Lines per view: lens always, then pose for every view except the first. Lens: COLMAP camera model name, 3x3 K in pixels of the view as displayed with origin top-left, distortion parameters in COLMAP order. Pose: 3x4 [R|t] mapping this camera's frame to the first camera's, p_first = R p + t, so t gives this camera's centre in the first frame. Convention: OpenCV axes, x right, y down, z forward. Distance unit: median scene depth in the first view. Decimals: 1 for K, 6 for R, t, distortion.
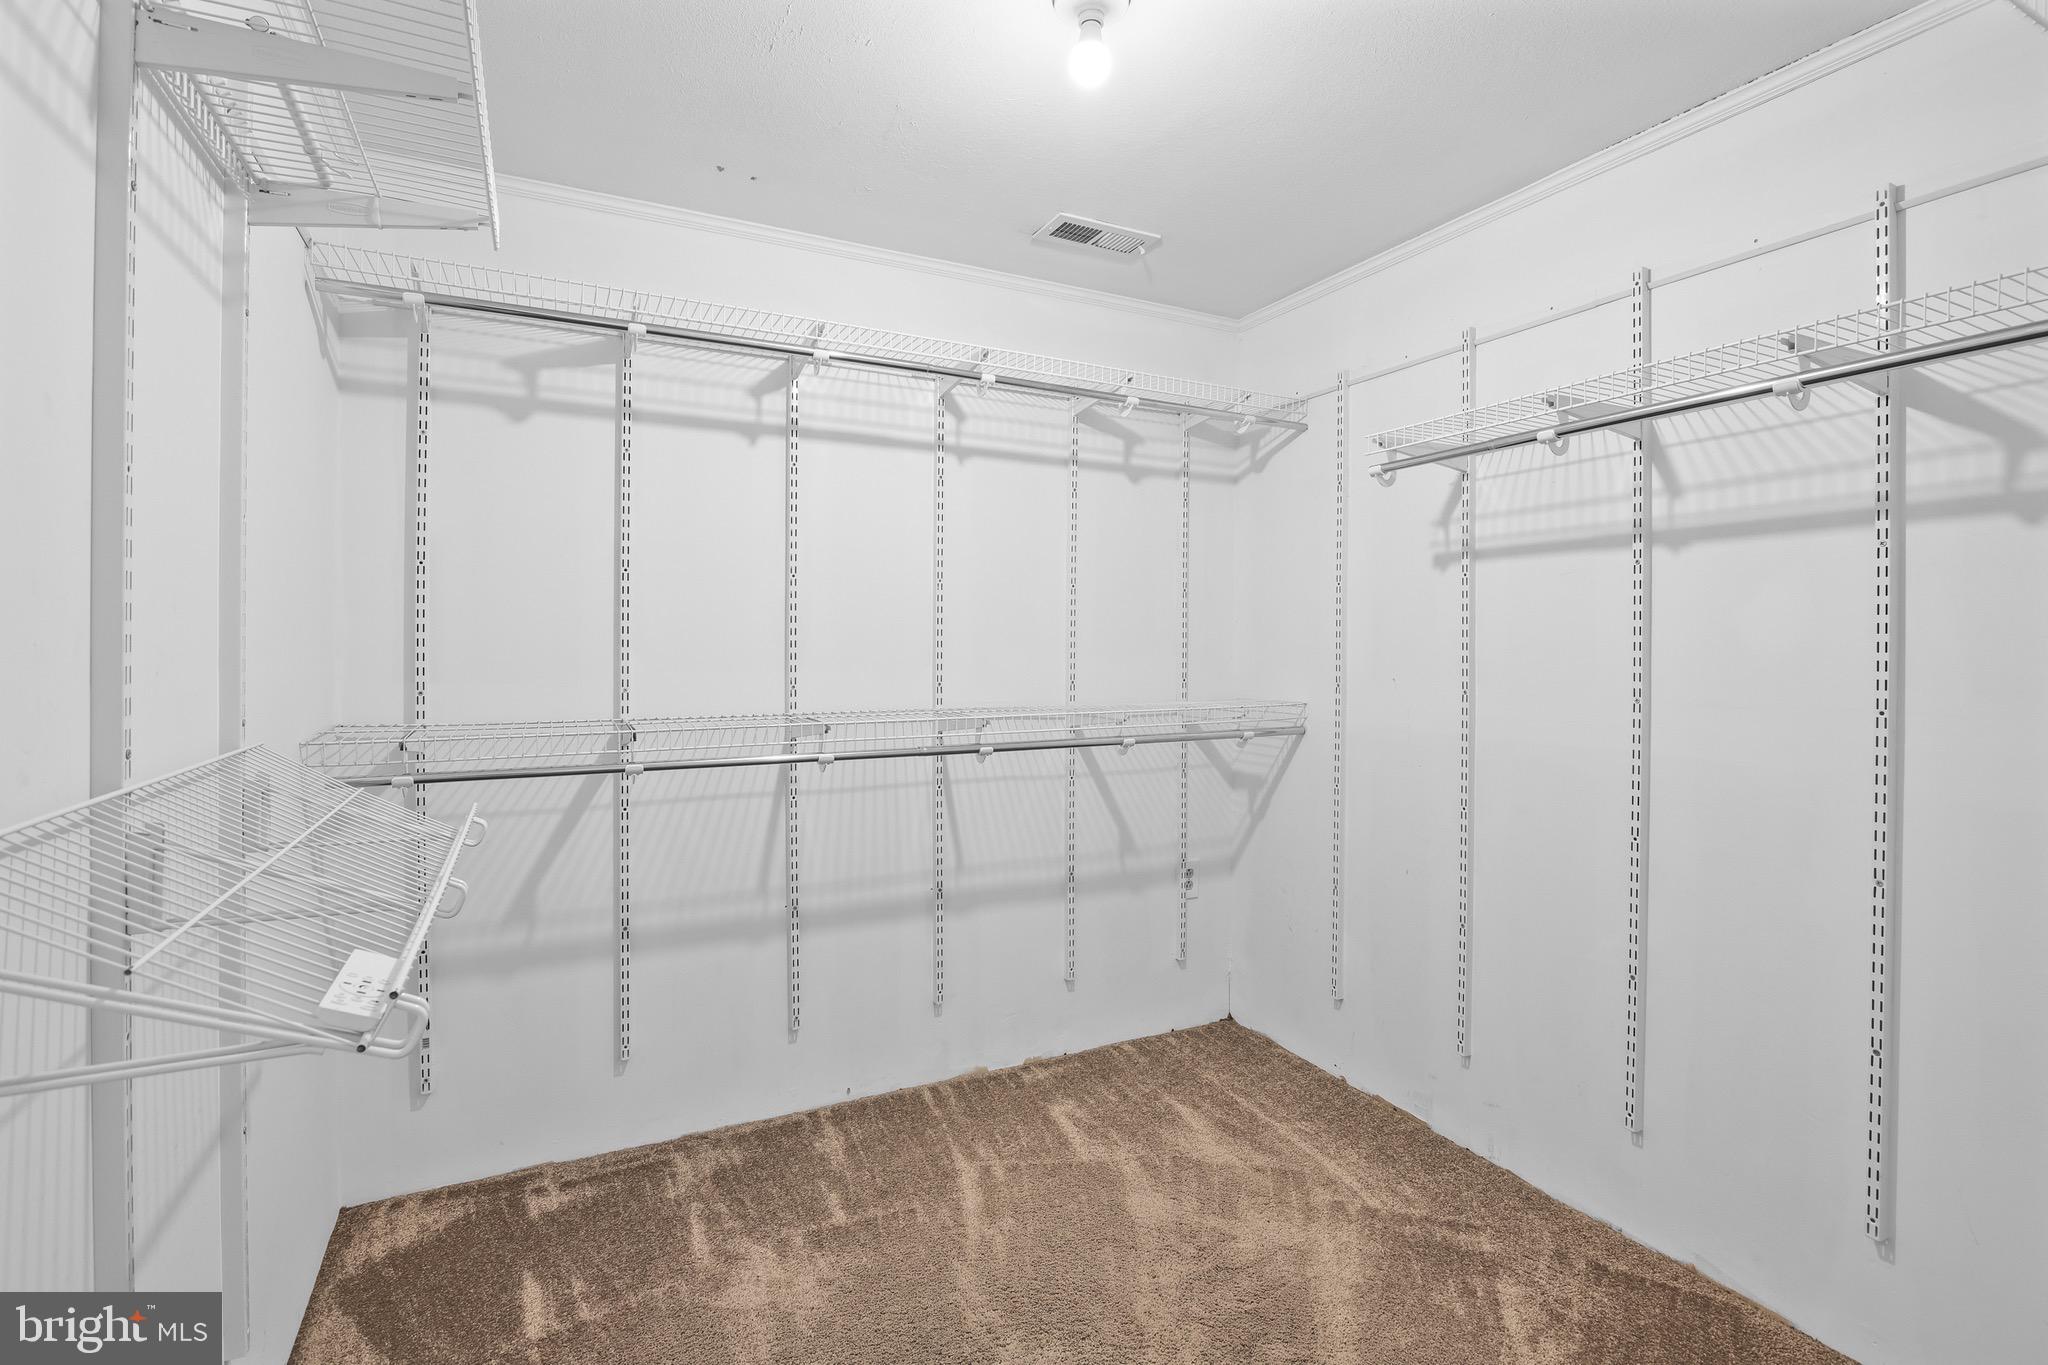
lens RADIAL K [[949.1, 0, 1021.8], [0, 949.1, 670.2], [0, 0, 1]] dist [-0.004700, -0.000808]
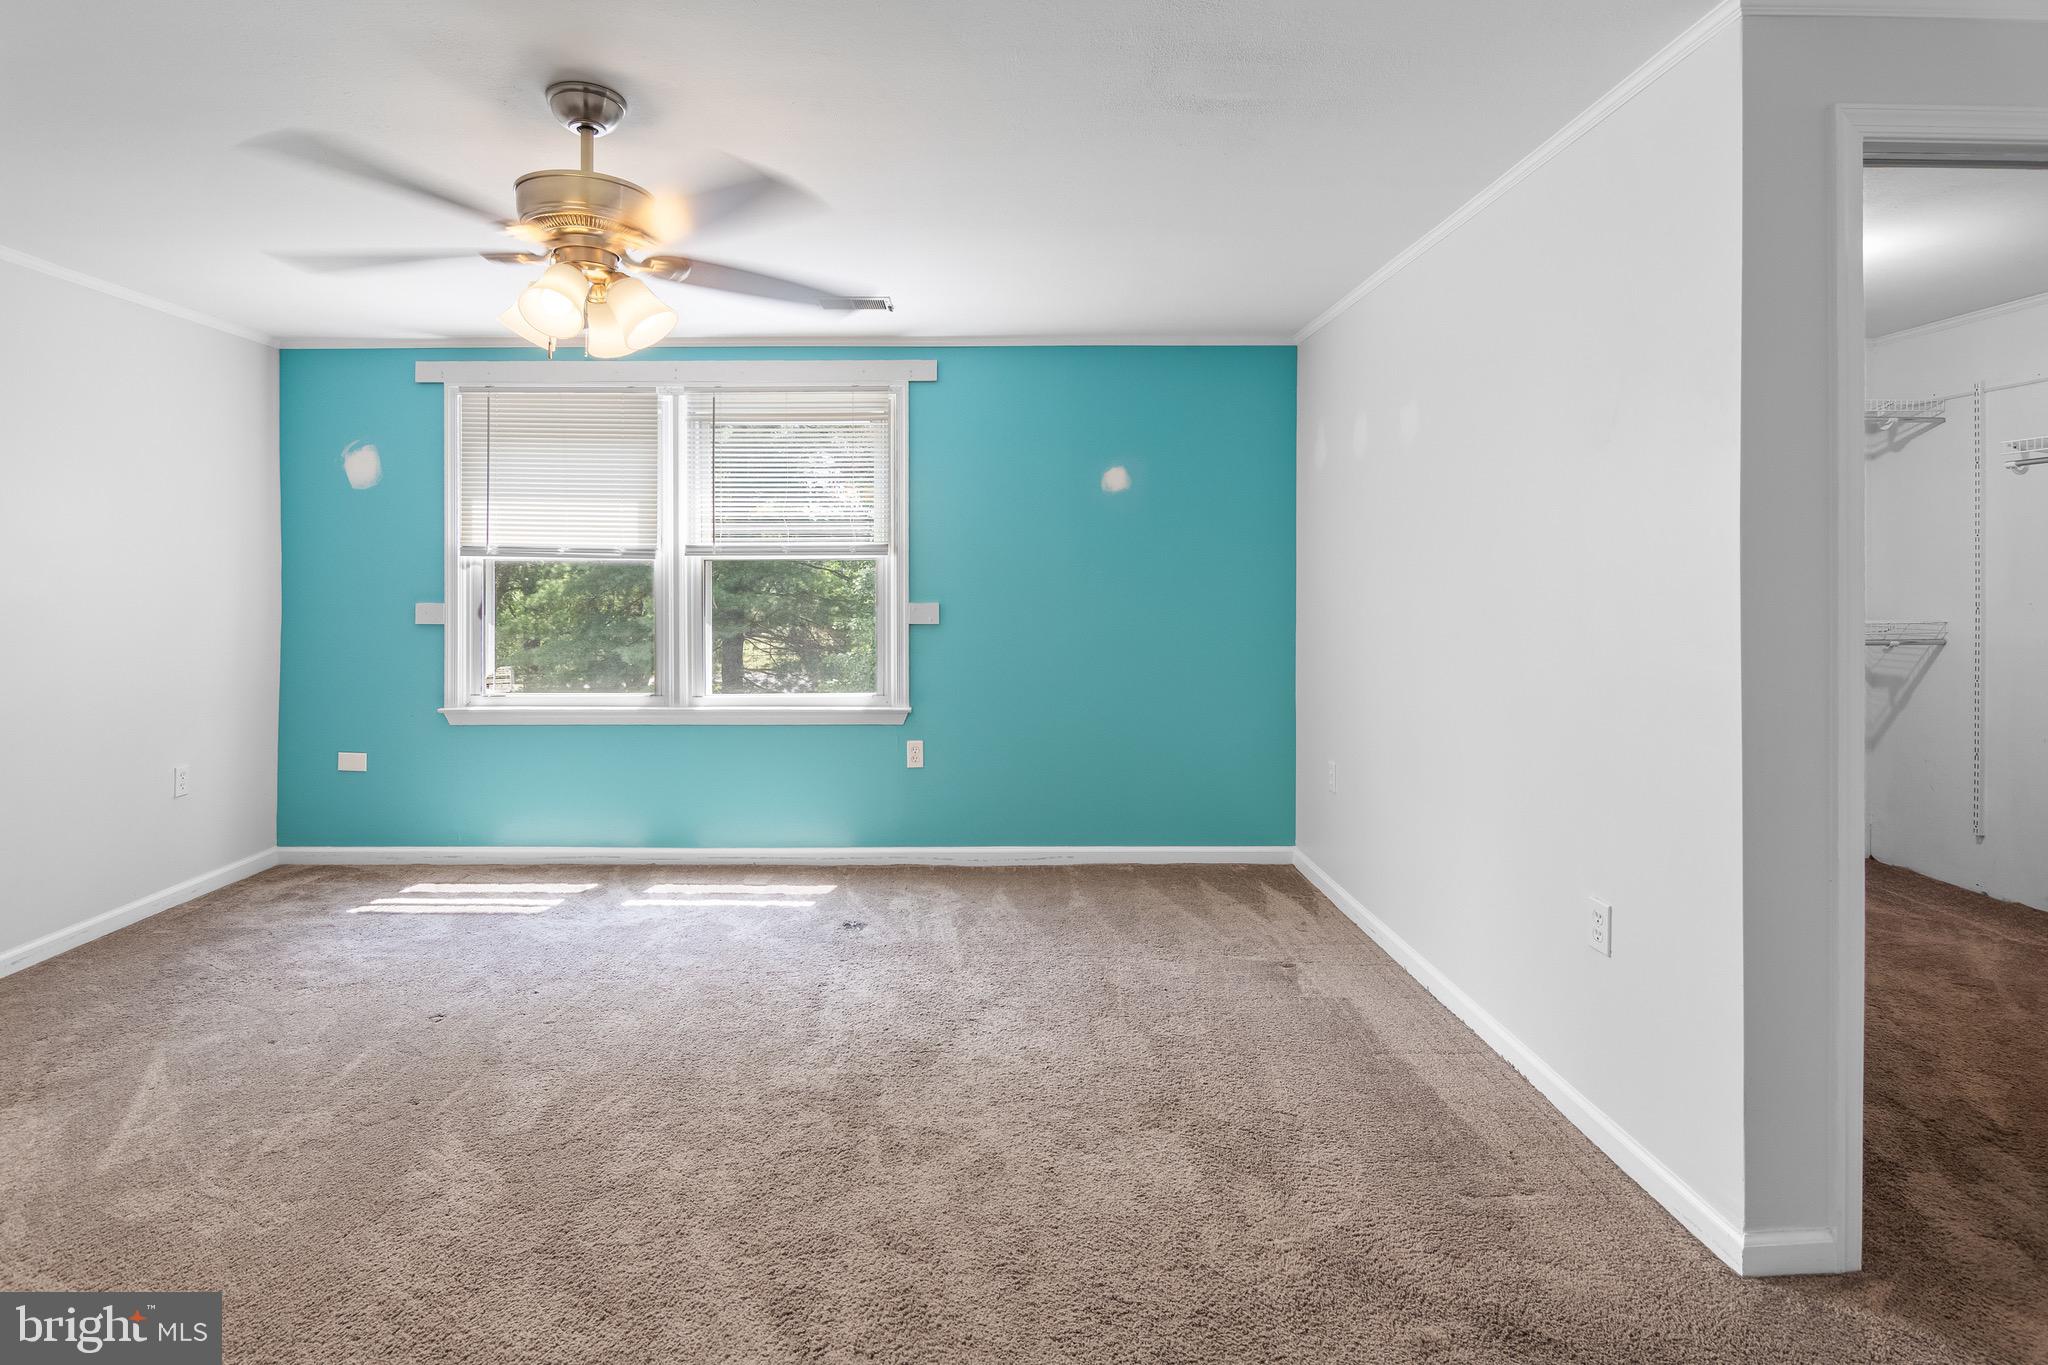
lens RADIAL K [[949.1, 0, 1037.9], [0, 949.1, 586.6], [0, 0, 1]] dist [-0.004700, -0.000808]
pose [[0.899206, -0.004298, -0.437504, -0.280178], [-0.002732, 0.999877, -0.015439, 0.008349], [0.437517, 0.015079, 0.899084, -0.791399]]
